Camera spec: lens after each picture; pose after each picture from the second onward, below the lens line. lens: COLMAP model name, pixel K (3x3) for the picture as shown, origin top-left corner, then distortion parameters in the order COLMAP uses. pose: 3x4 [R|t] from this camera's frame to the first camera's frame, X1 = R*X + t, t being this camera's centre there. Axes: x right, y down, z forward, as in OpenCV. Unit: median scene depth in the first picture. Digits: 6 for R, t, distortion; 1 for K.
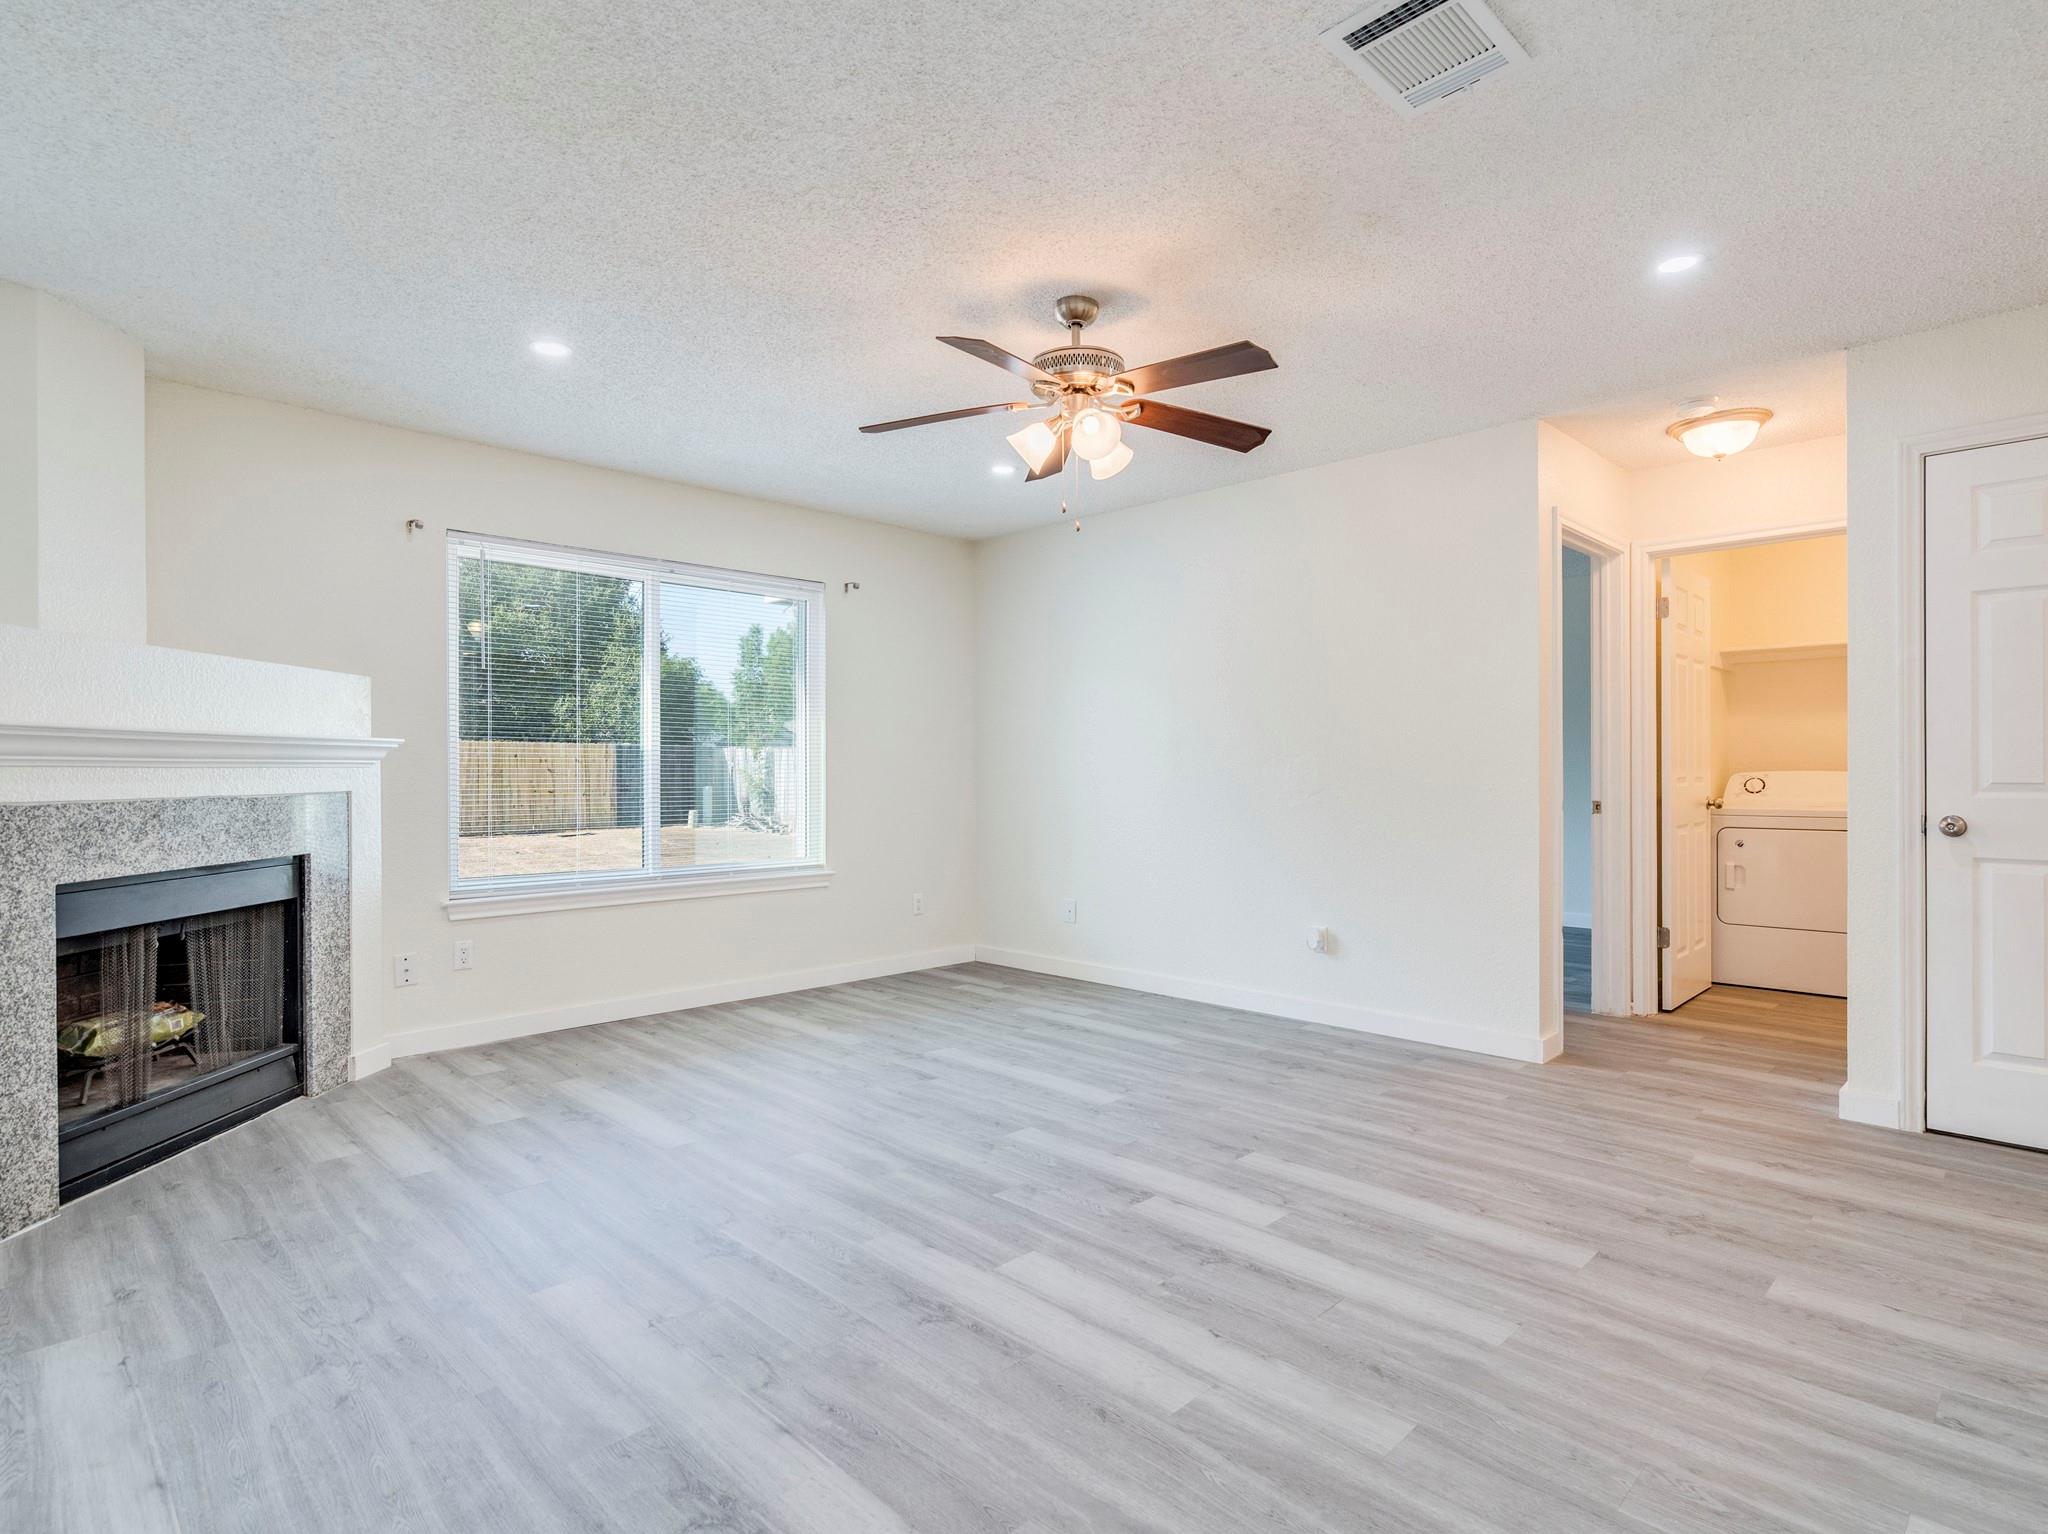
lens RADIAL K [[1018.7, 0, 1074.9], [0, 1018.7, 780.0], [0, 0, 1]] dist [-0.006638, 0.000401]
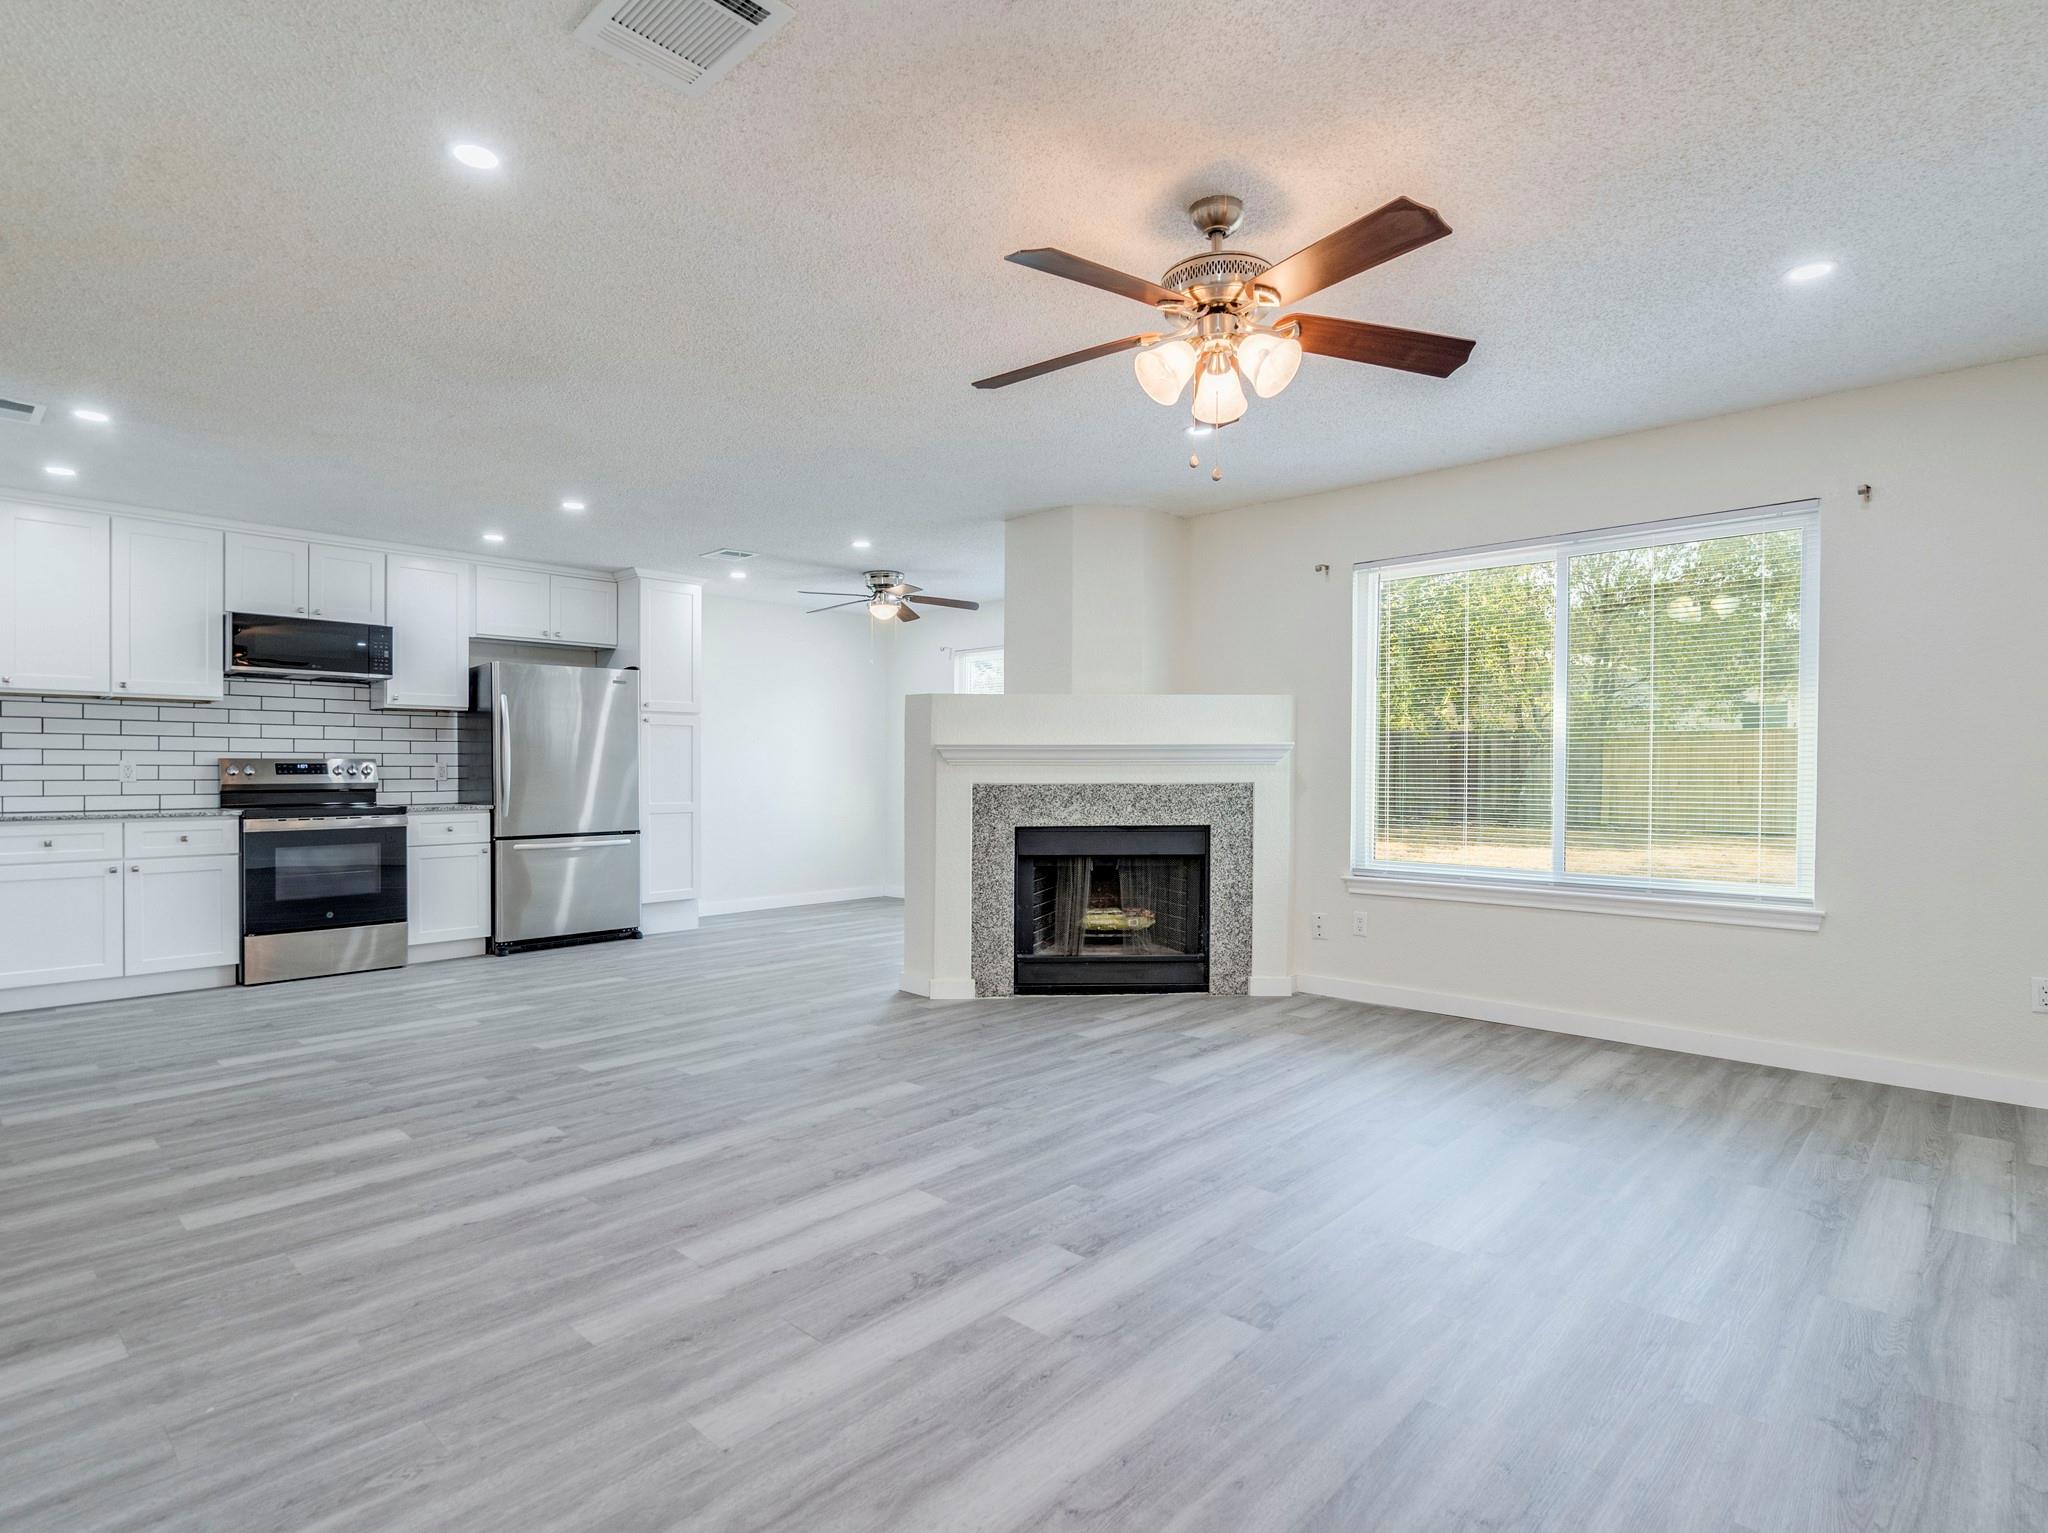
lens RADIAL K [[1043.9, 0, 1013.7], [0, 1043.9, 768.8], [0, 0, 1]] dist [-0.009769, 0.002003]
pose [[0.040274, 0.001446, -0.999188, 0.909593], [-0.007885, 0.999968, 0.001130, -0.008021], [0.999158, 0.007833, 0.040284, 0.850339]]
